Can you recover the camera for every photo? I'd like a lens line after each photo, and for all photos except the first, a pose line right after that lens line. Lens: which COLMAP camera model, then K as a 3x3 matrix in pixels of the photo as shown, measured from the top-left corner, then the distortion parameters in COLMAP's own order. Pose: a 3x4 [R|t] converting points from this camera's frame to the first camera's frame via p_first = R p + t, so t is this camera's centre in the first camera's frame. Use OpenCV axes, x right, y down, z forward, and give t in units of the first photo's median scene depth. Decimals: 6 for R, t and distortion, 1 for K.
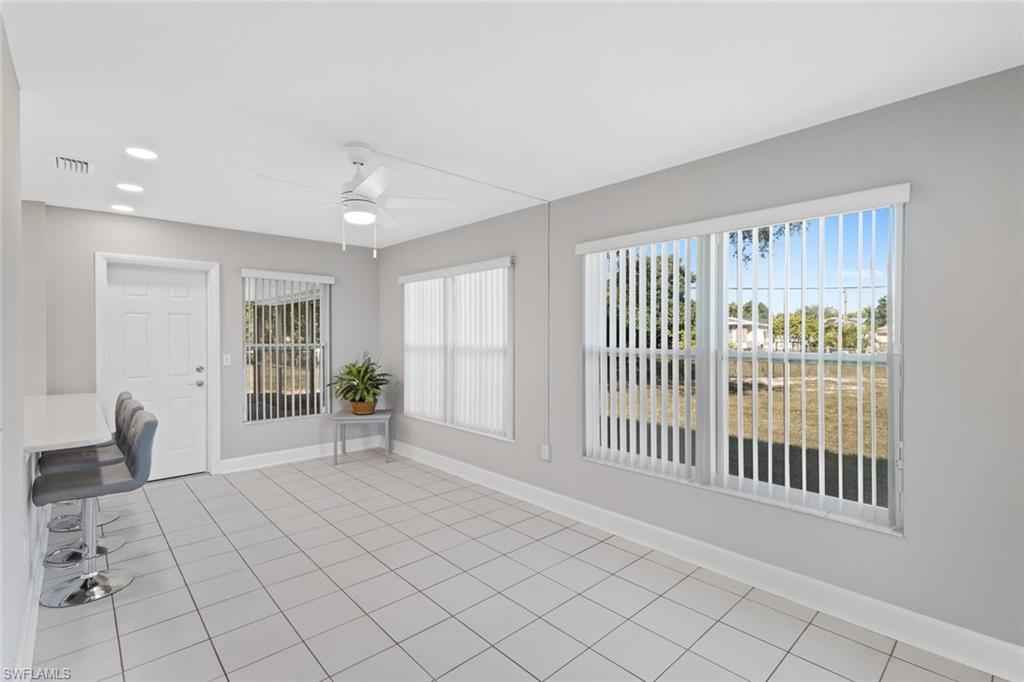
lens RADIAL K [[472.1, 0, 513.8], [0, 472.1, 338.0], [0, 0, 1]] dist [-0.002586, -0.000284]
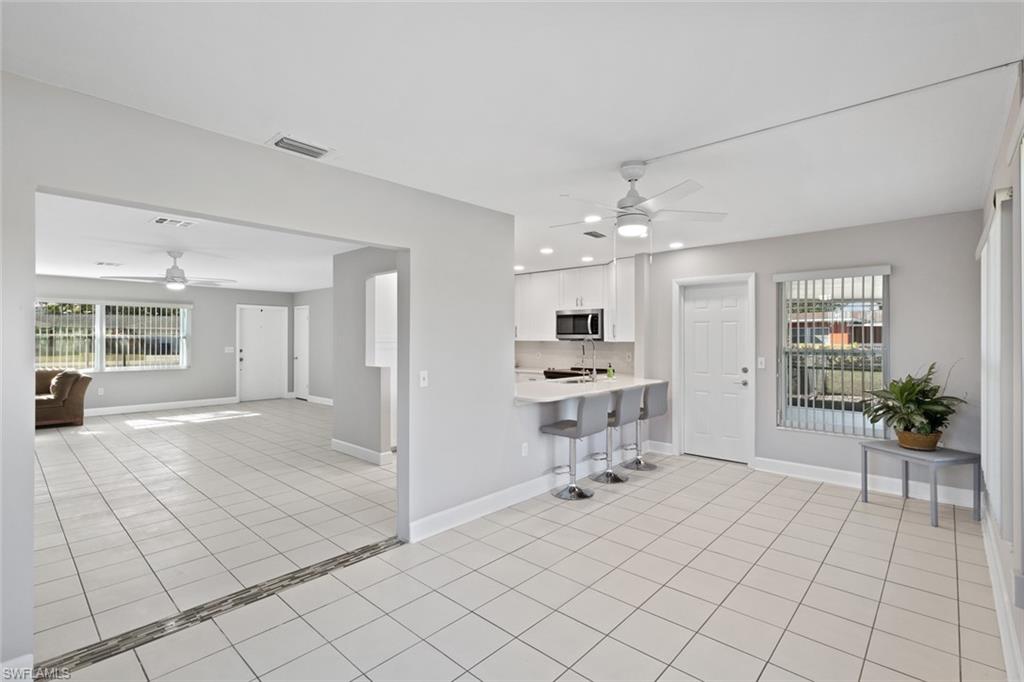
lens RADIAL K [[472.1, 0, 515.4], [0, 472.1, 340.6], [0, 0, 1]] dist [-0.002586, -0.000284]
pose [[0.069683, 0.003438, -0.997563, 0.415130], [-0.005201, 0.999982, 0.003083, -0.004565], [0.997556, 0.004974, 0.069699, 0.387161]]
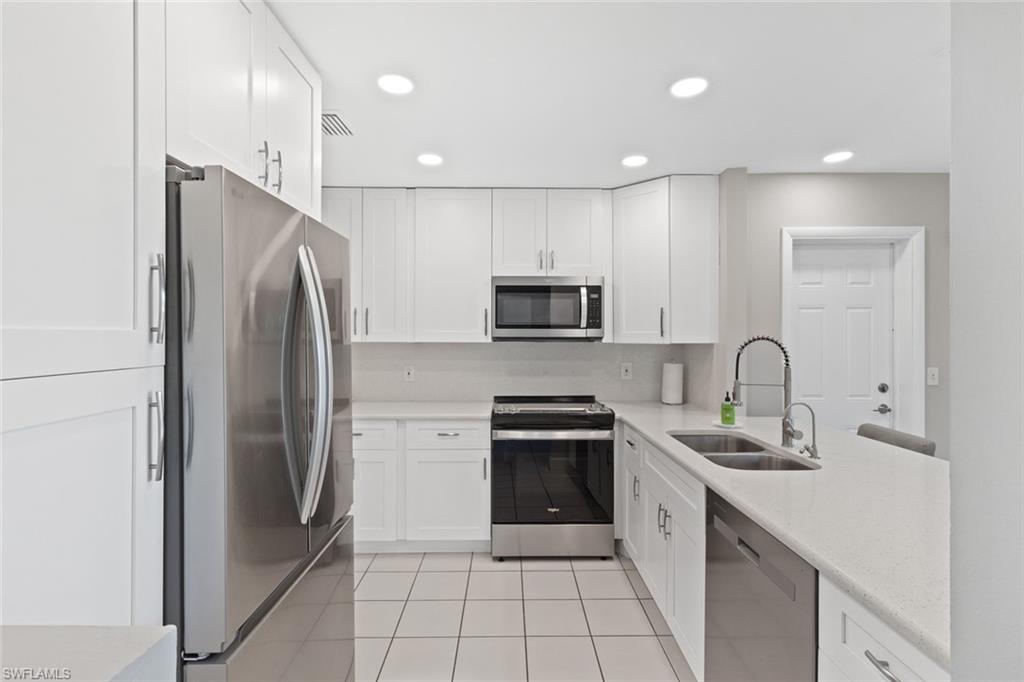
lens RADIAL K [[472.1, 0, 514.9], [0, 472.1, 338.8], [0, 0, 1]] dist [-0.002586, -0.000284]
pose [[0.733373, 0.000970, -0.679825, -0.604017], [-0.000258, 0.999999, 0.001148, -0.005859], [0.679826, -0.000667, 0.733373, 0.141435]]
